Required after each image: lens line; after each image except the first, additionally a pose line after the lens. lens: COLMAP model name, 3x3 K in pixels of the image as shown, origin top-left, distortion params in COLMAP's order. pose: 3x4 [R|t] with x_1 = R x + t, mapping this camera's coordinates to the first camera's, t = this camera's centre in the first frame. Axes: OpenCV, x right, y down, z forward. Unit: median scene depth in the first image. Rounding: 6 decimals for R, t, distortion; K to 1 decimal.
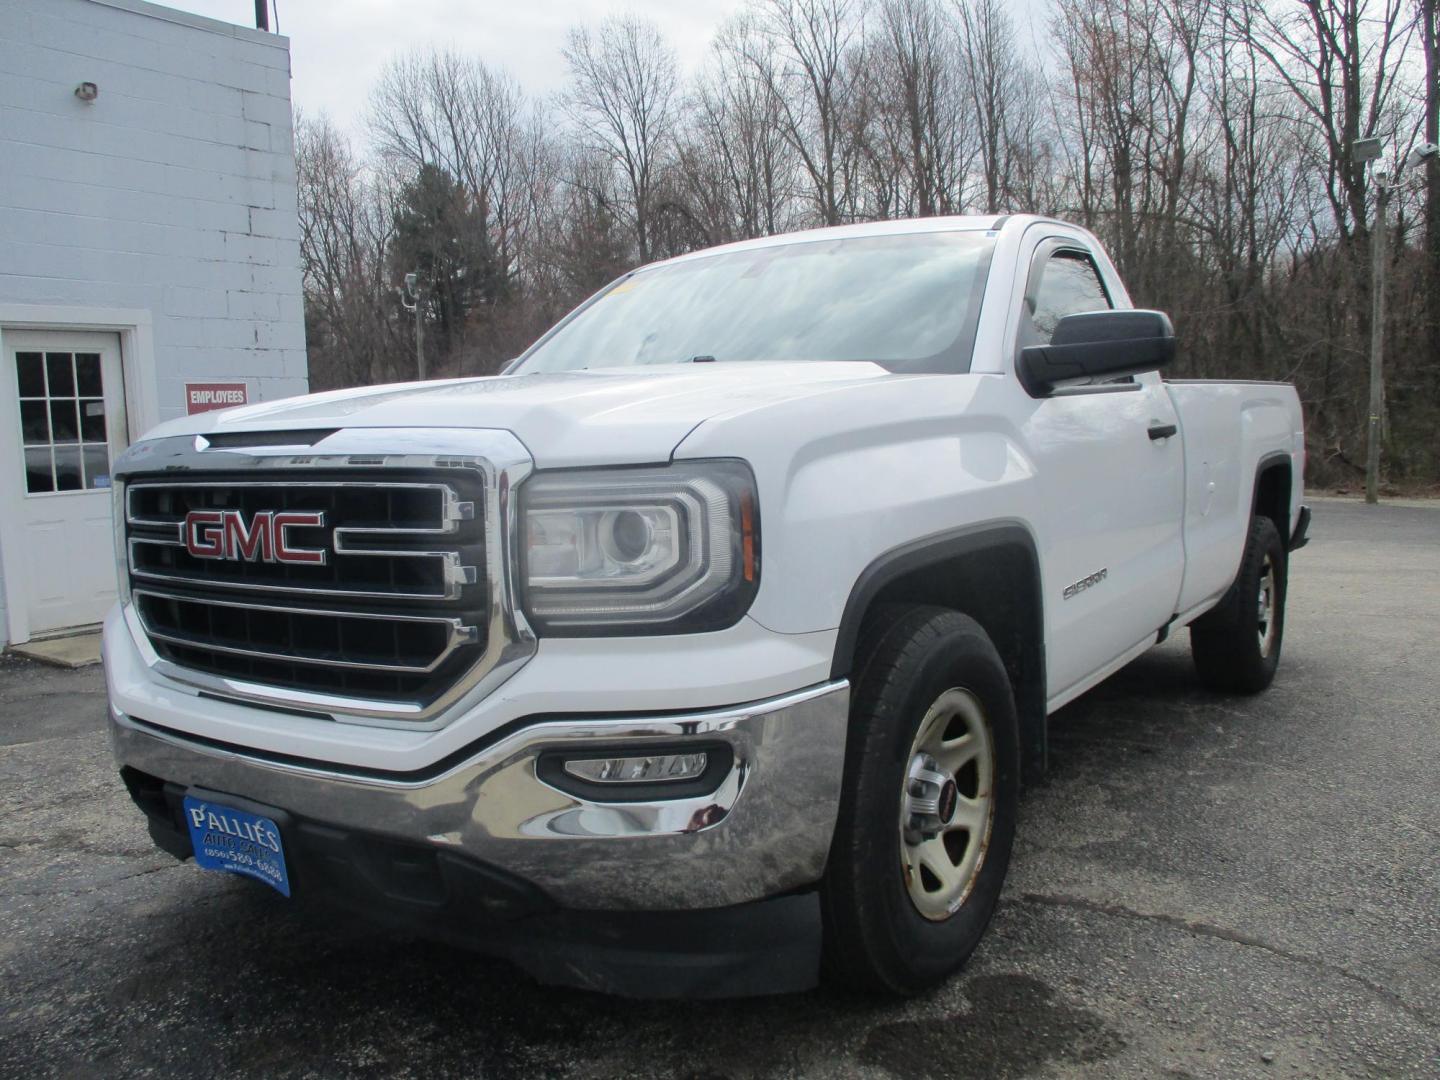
lens RADIAL K [[1182.1, 0, 690.8], [0, 1182.1, 545.9], [0, 0, 1]] dist [-0.011698, -0.003378]
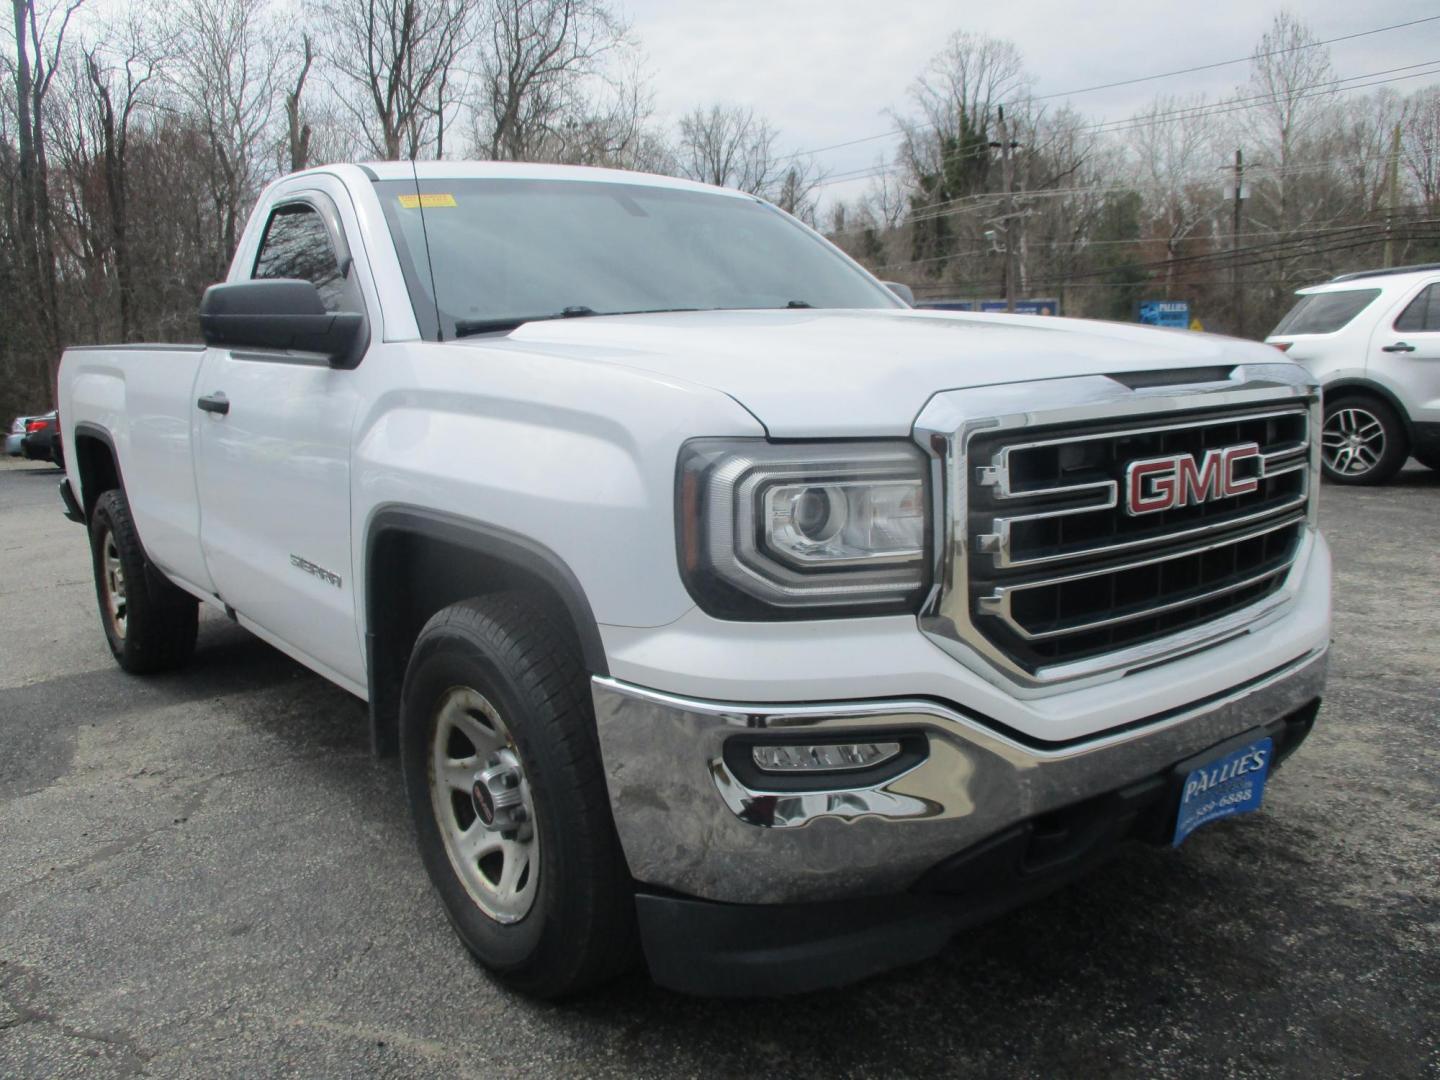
lens RADIAL K [[1197.0, 0, 723.8], [0, 1197.0, 543.7], [0, 0, 1]] dist [-0.041740, 0.019046]
pose [[0.275888, -0.138955, 0.951093, -1.470918], [0.115926, 0.987083, 0.110586, -0.112071], [-0.954173, 0.079747, 0.288433, 1.139430]]
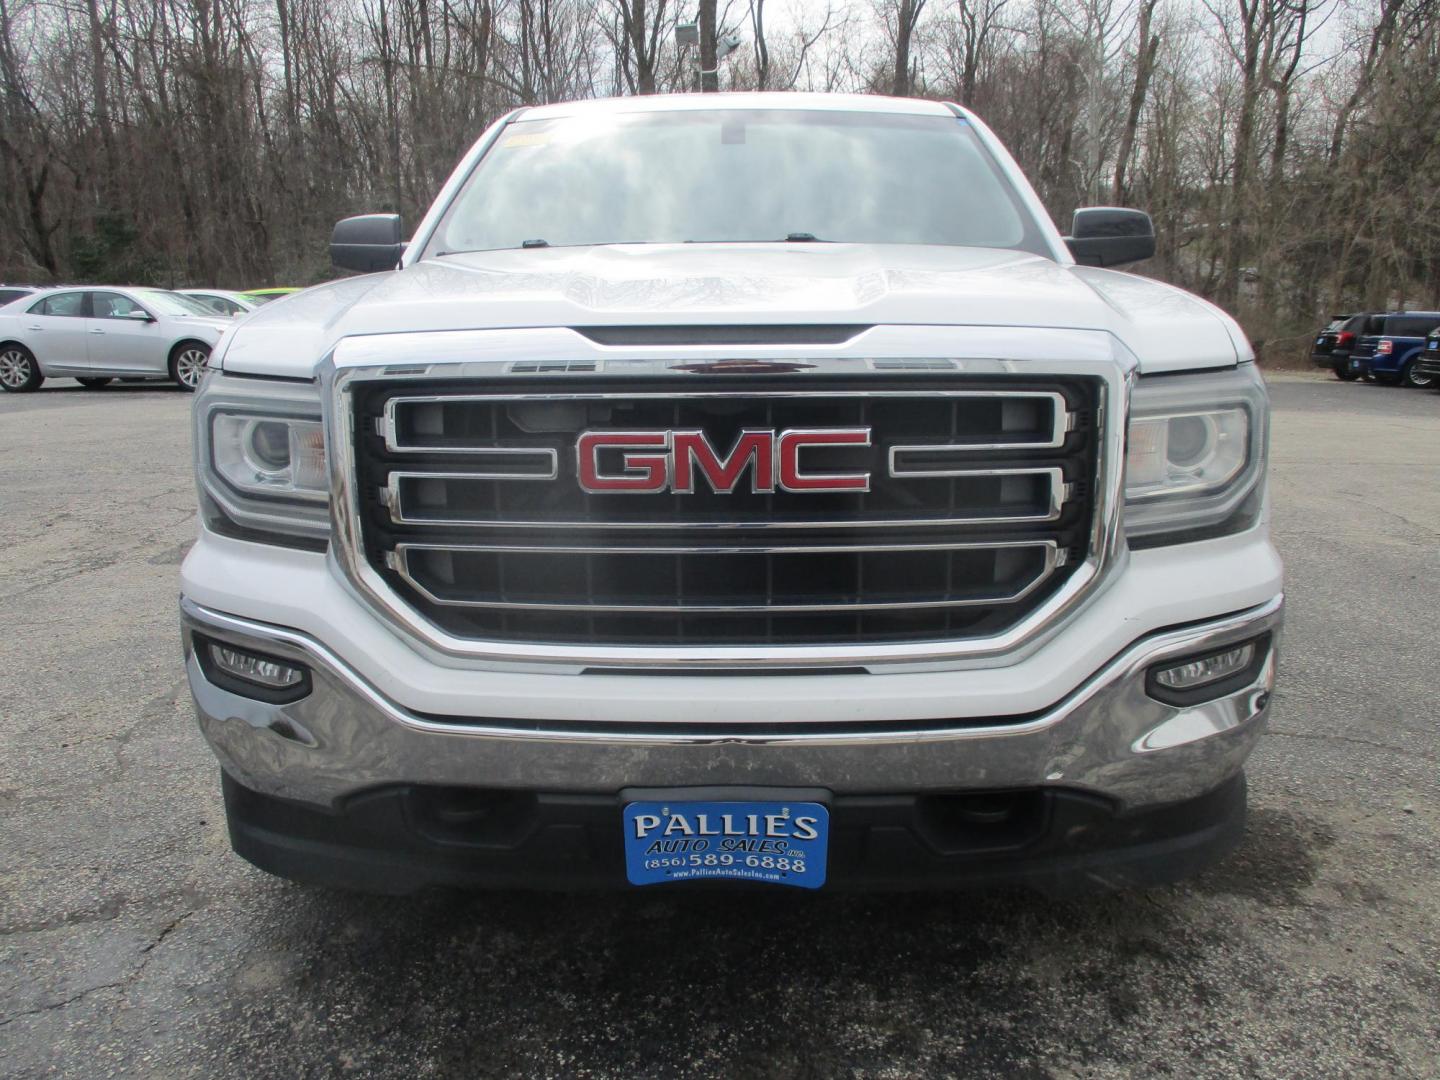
lens RADIAL K [[1197.0, 0, 713.9], [0, 1197.0, 544.8], [0, 0, 1]] dist [-0.041740, 0.019046]
pose [[0.826630, -0.099412, 0.553895, -0.858657], [0.037515, 0.991818, 0.122021, -0.052757], [-0.561493, -0.080087, 0.823597, 0.360045]]
